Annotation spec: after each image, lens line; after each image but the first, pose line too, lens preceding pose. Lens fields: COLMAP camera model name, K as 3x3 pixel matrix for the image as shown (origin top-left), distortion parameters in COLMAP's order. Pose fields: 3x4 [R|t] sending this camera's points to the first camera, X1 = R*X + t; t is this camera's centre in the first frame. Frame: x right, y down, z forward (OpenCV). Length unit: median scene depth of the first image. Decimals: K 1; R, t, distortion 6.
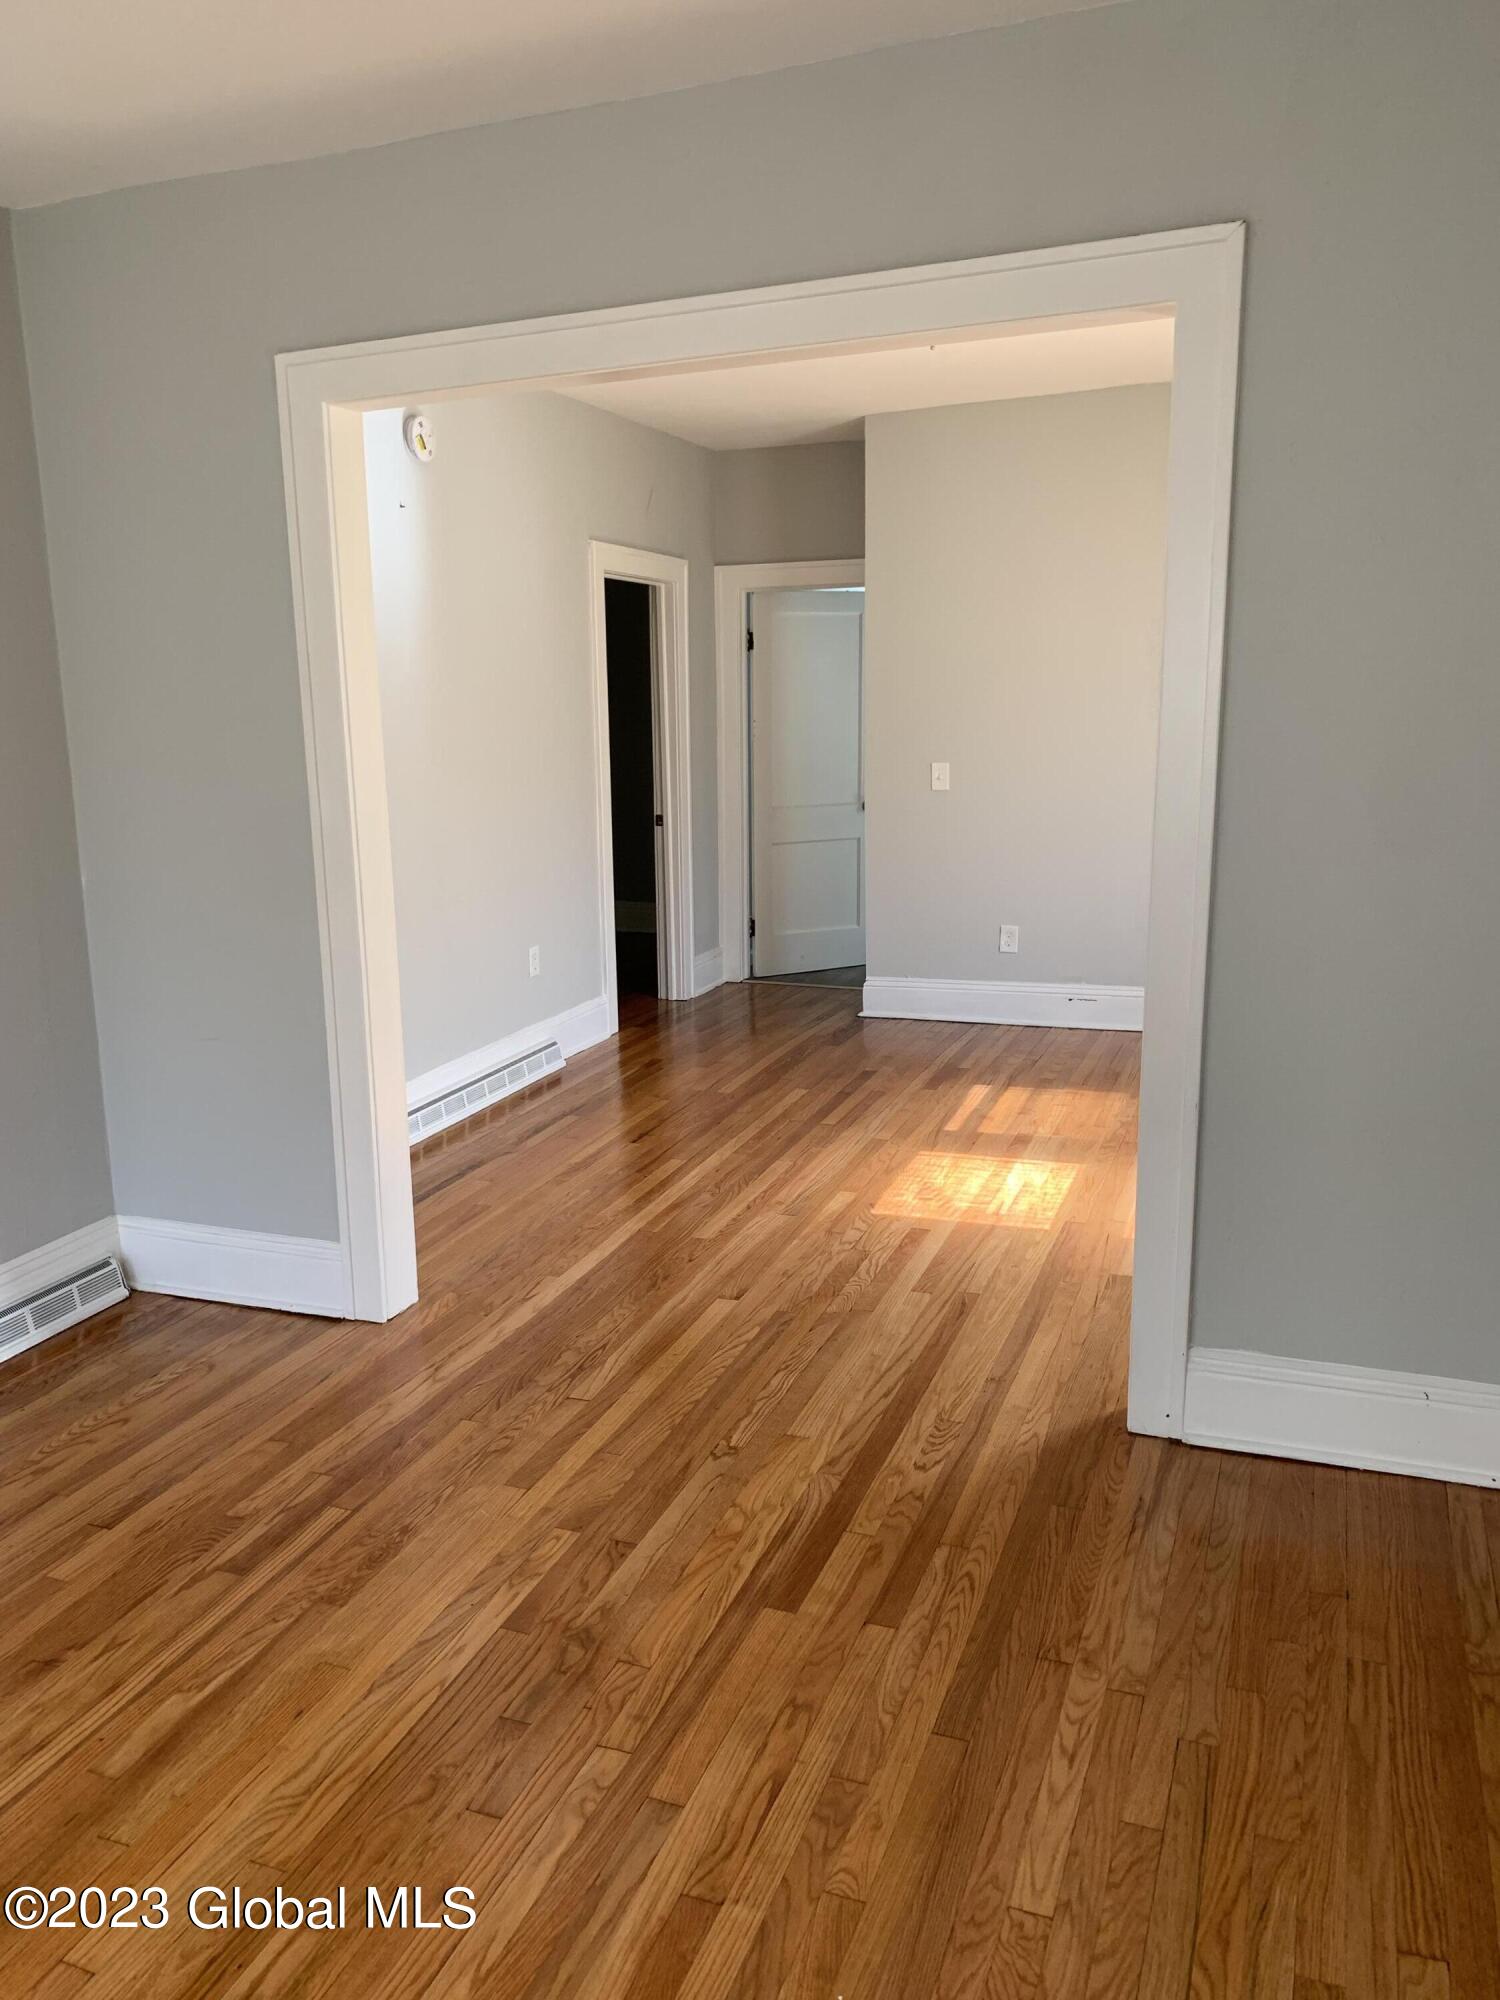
lens RADIAL K [[1502.8, 0, 745.7], [0, 1502.8, 1000.4], [0, 0, 1]] dist [0.023043, -0.034717]
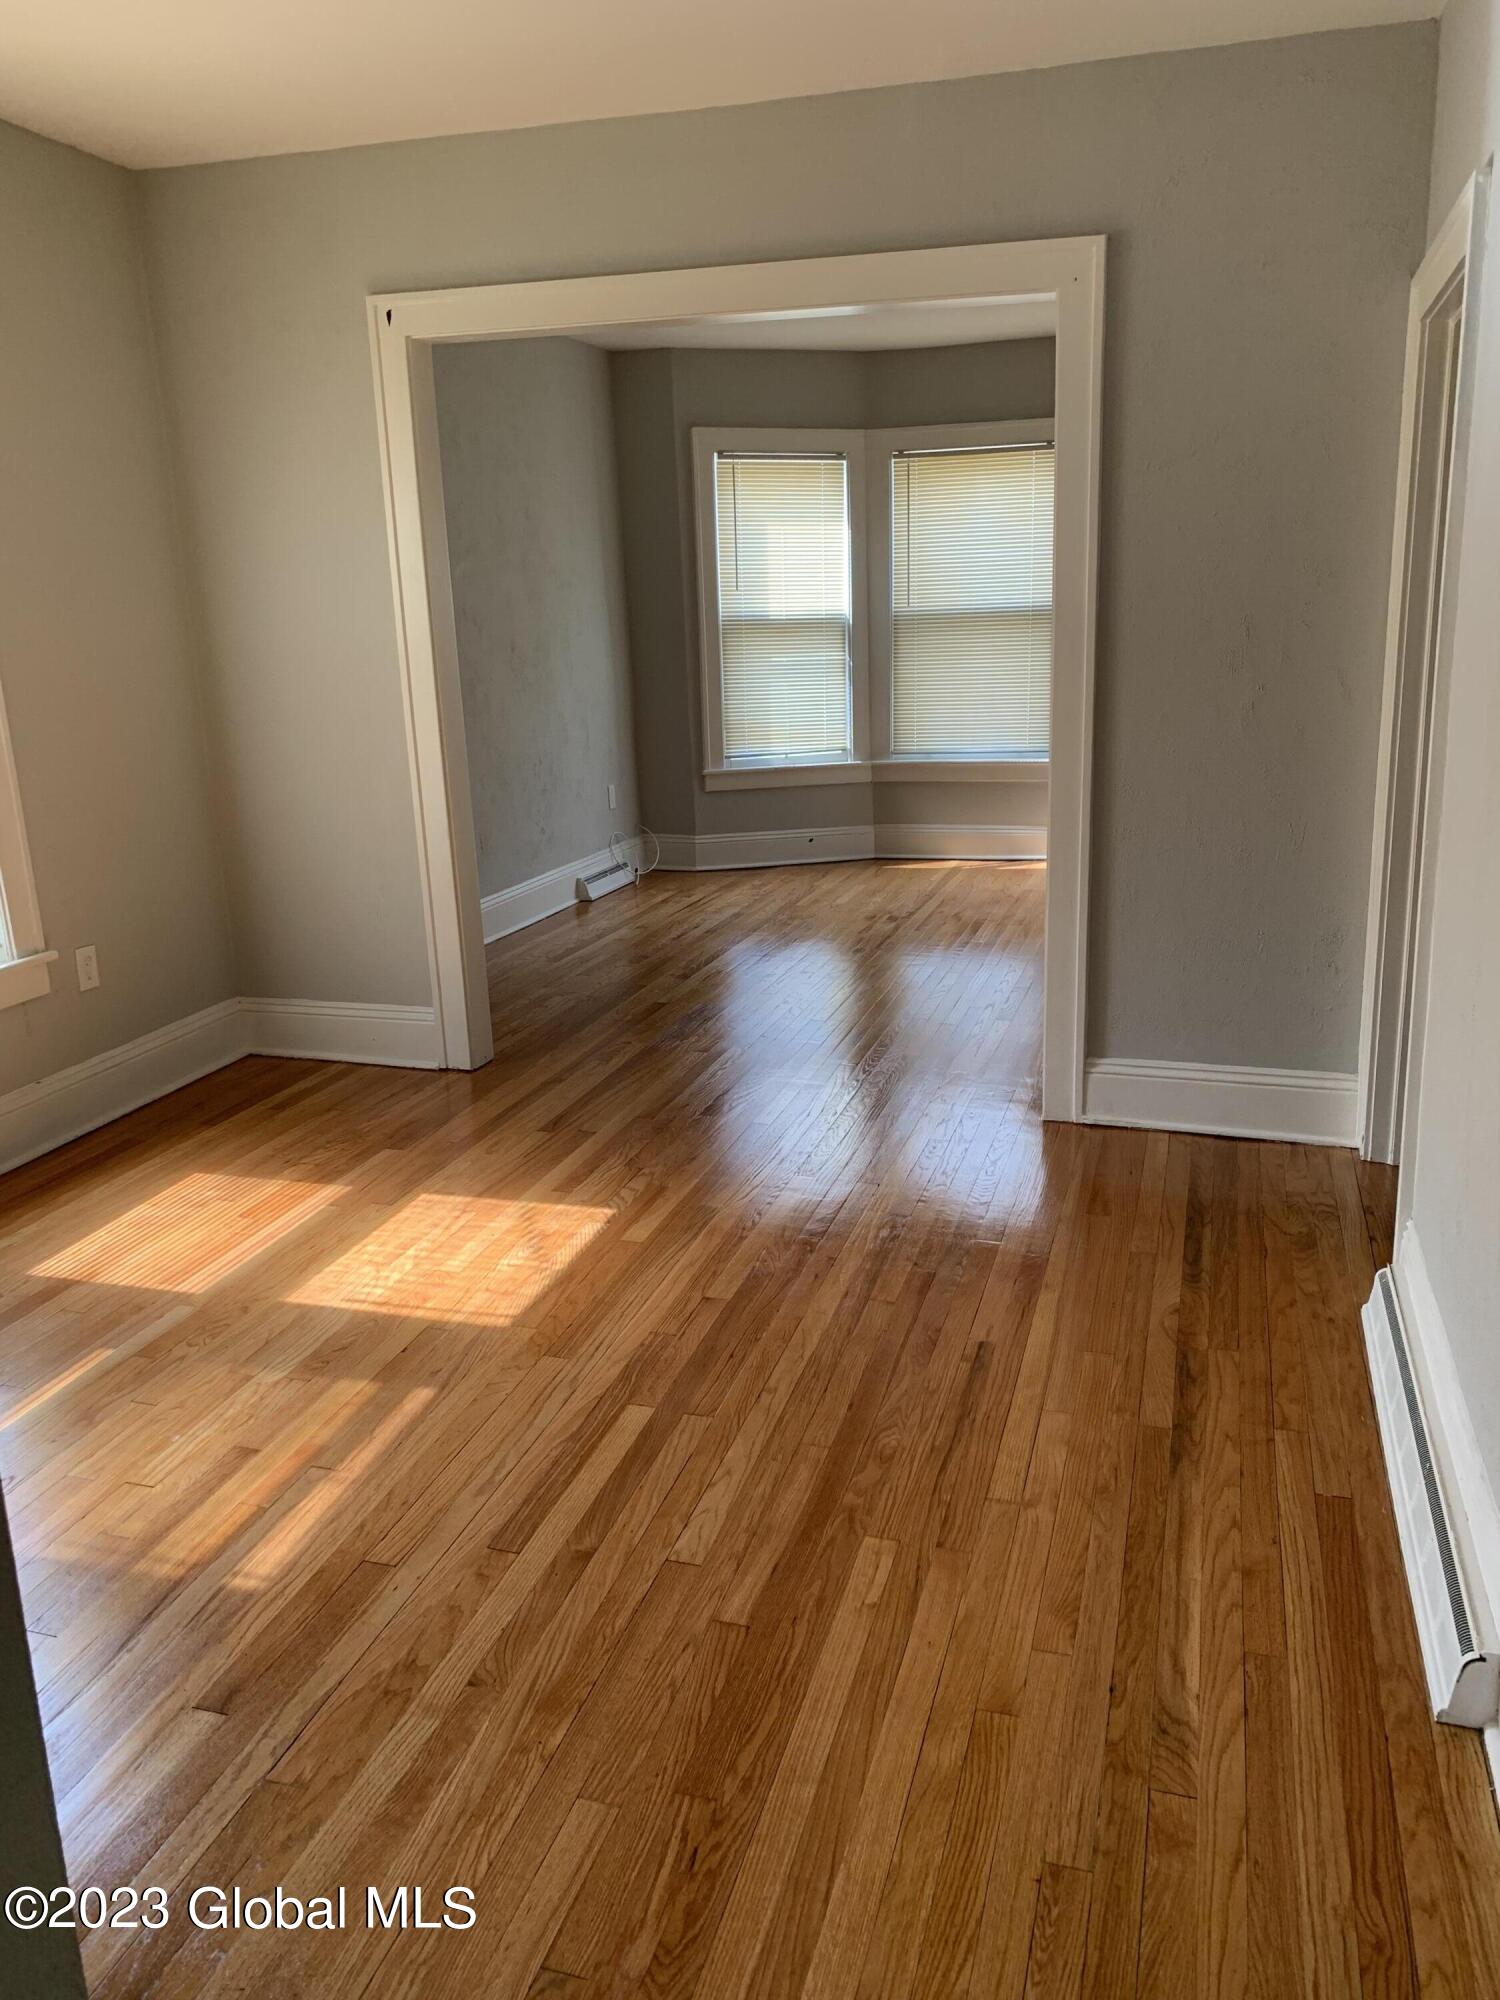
lens RADIAL K [[1502.8, 0, 749.8], [0, 1502.8, 999.1], [0, 0, 1]] dist [0.023043, -0.034717]
pose [[-0.995959, 0.073770, -0.051230, 0.039913], [0.043303, 0.894138, 0.445693, -0.331507], [0.078686, 0.441673, -0.893719, 1.680847]]
